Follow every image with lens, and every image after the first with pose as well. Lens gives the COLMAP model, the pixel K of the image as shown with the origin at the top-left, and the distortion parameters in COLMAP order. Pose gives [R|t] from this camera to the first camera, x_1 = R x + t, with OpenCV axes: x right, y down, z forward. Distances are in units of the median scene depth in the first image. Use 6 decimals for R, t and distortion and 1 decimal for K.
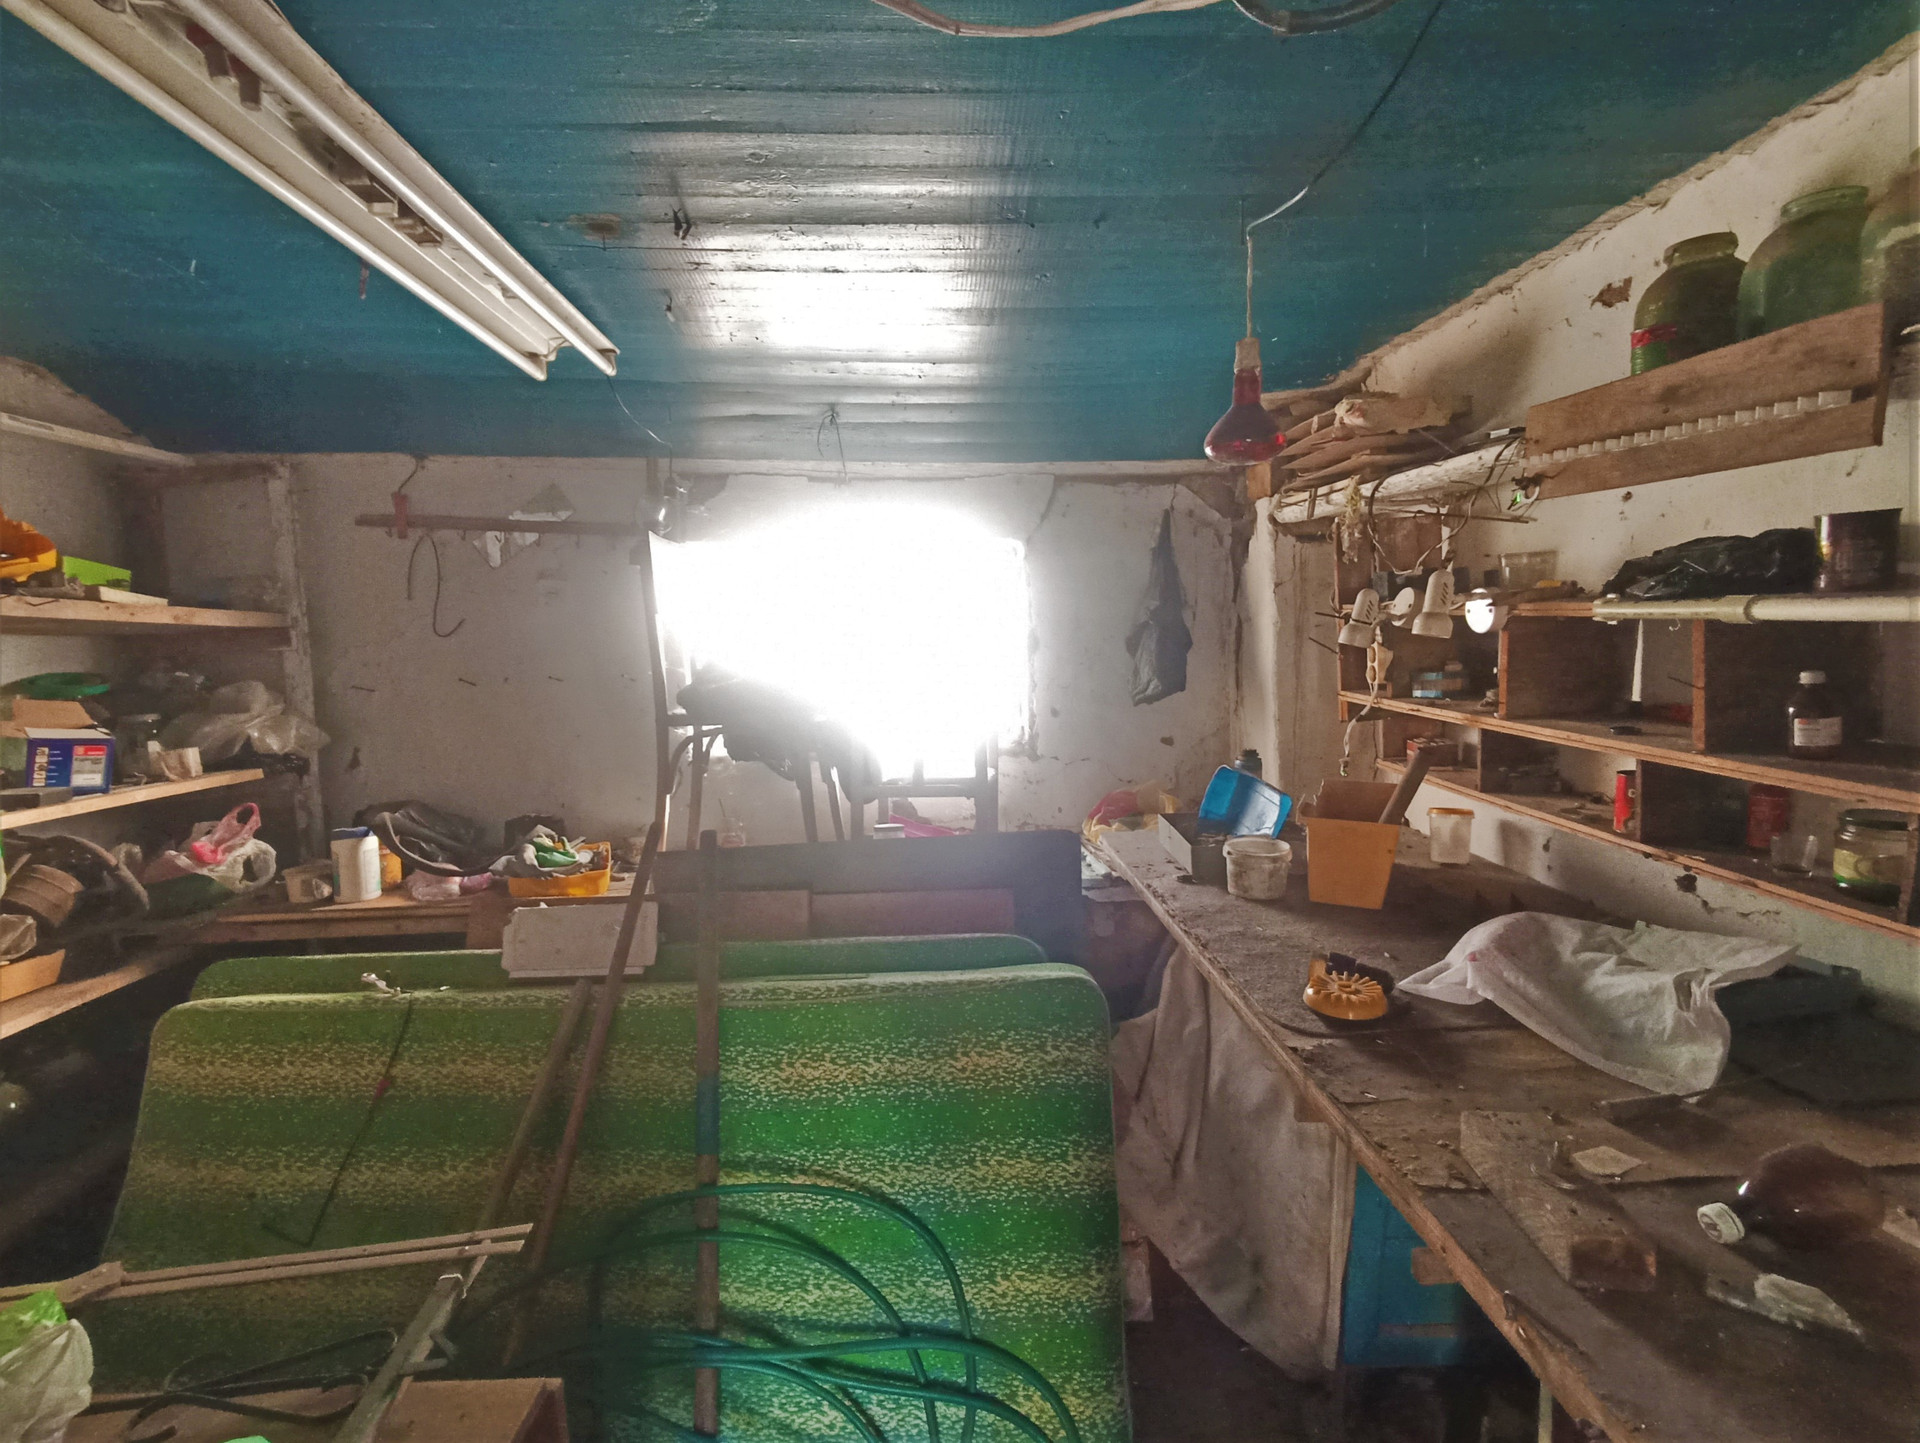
lens RADIAL K [[879.2, 0, 956.2], [0, 879.2, 724.4], [0, 0, 1]] dist [-0.001118, 0.000367]
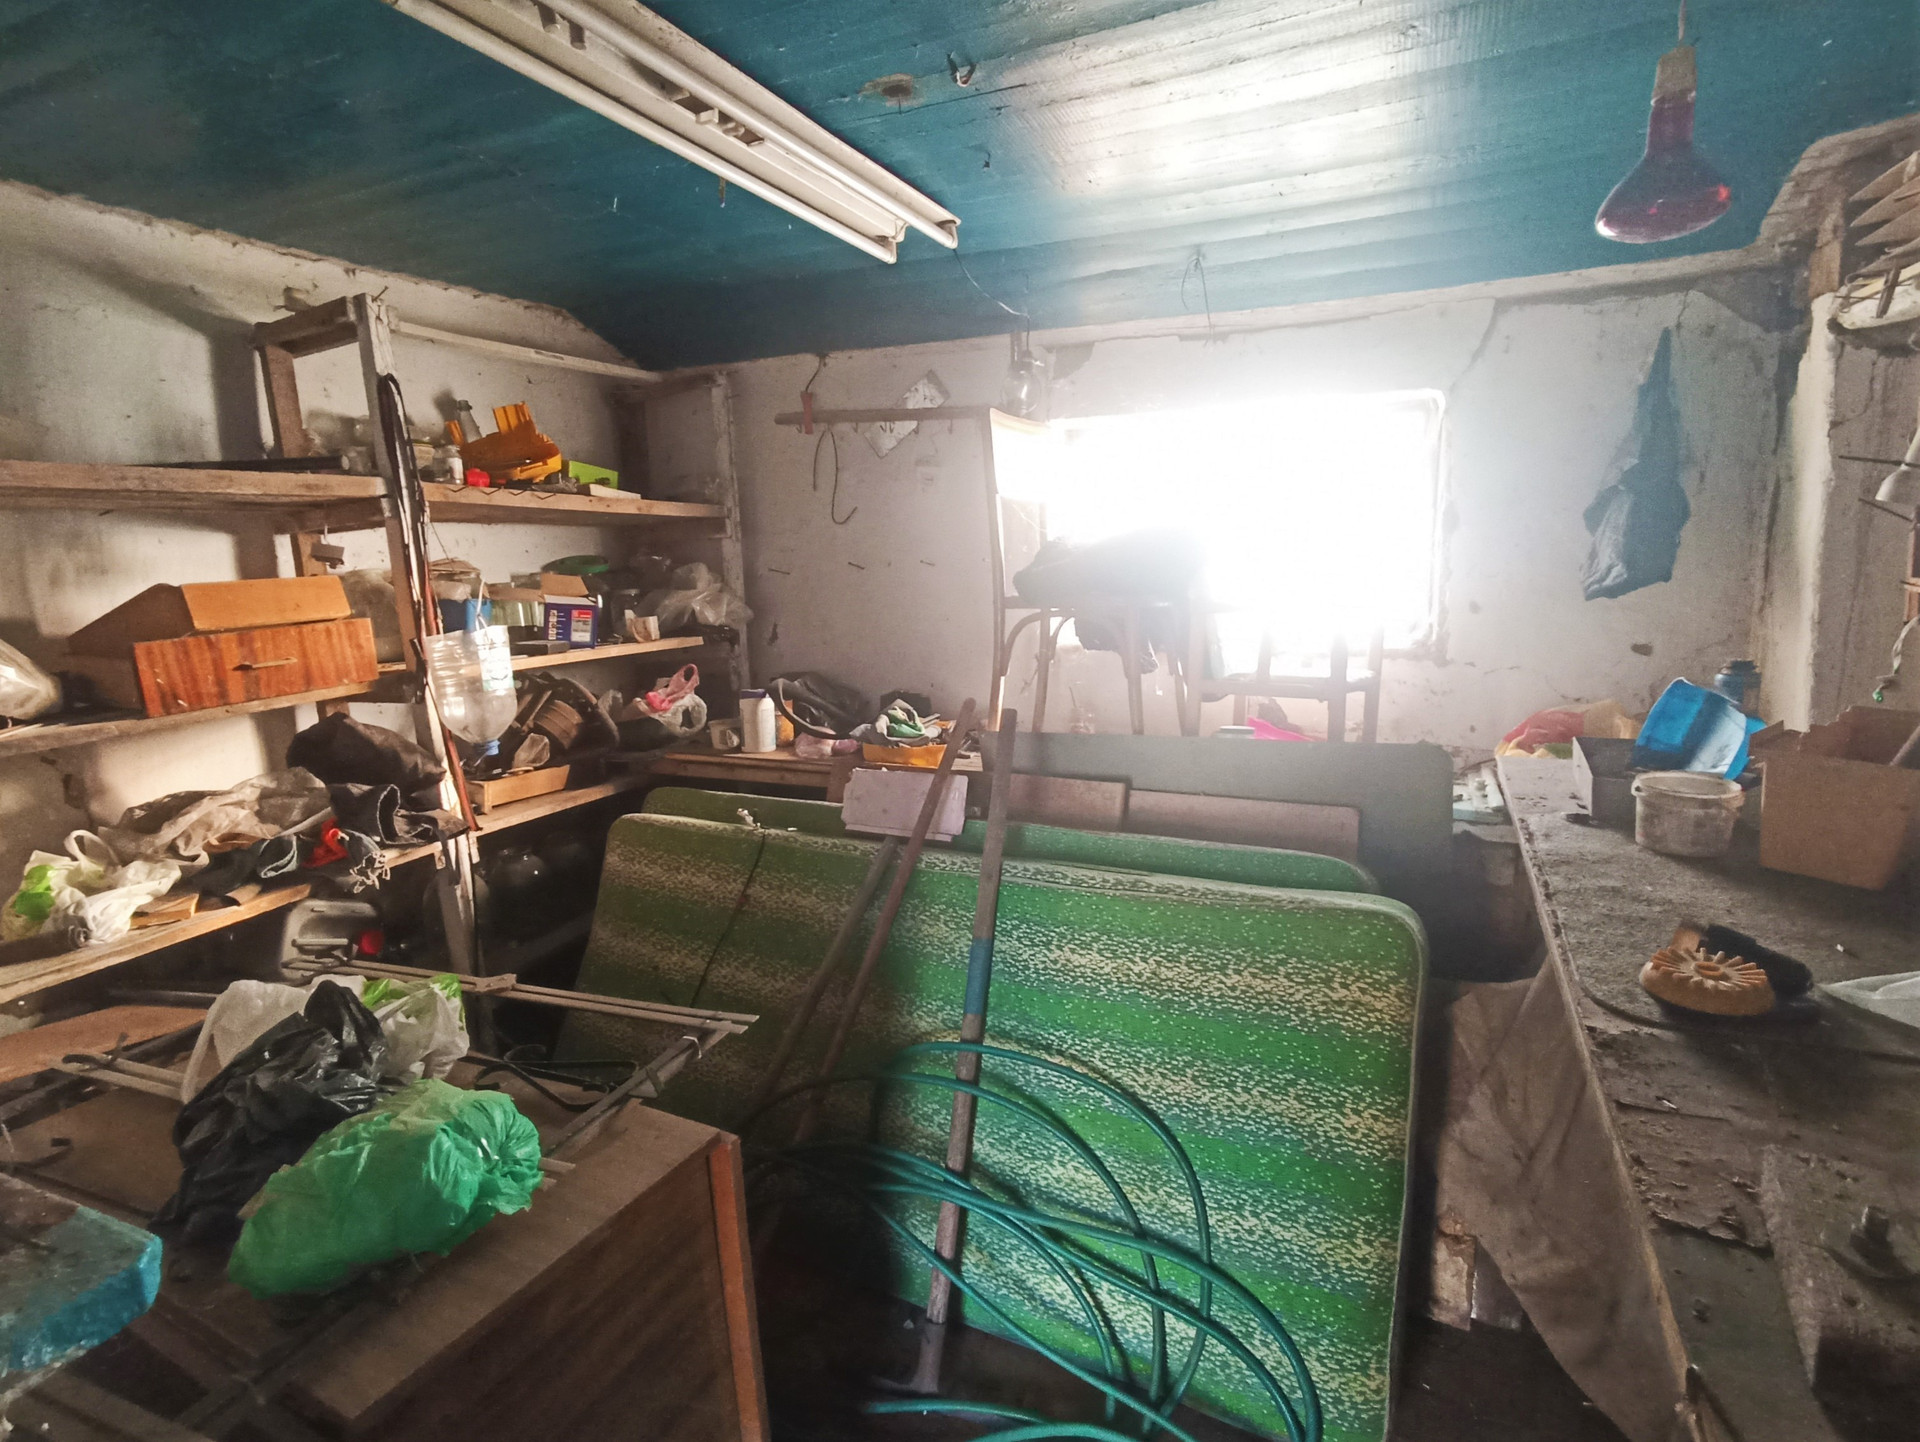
lens RADIAL K [[939.1, 0, 960.9], [0, 939.1, 716.5], [0, 0, 1]] dist [0.001129, -0.001905]
pose [[0.887116, 0.076143, -0.455222, 0.148432], [-0.032762, 0.994198, 0.102450, 0.020623], [0.460382, -0.075971, 0.884464, 0.029918]]
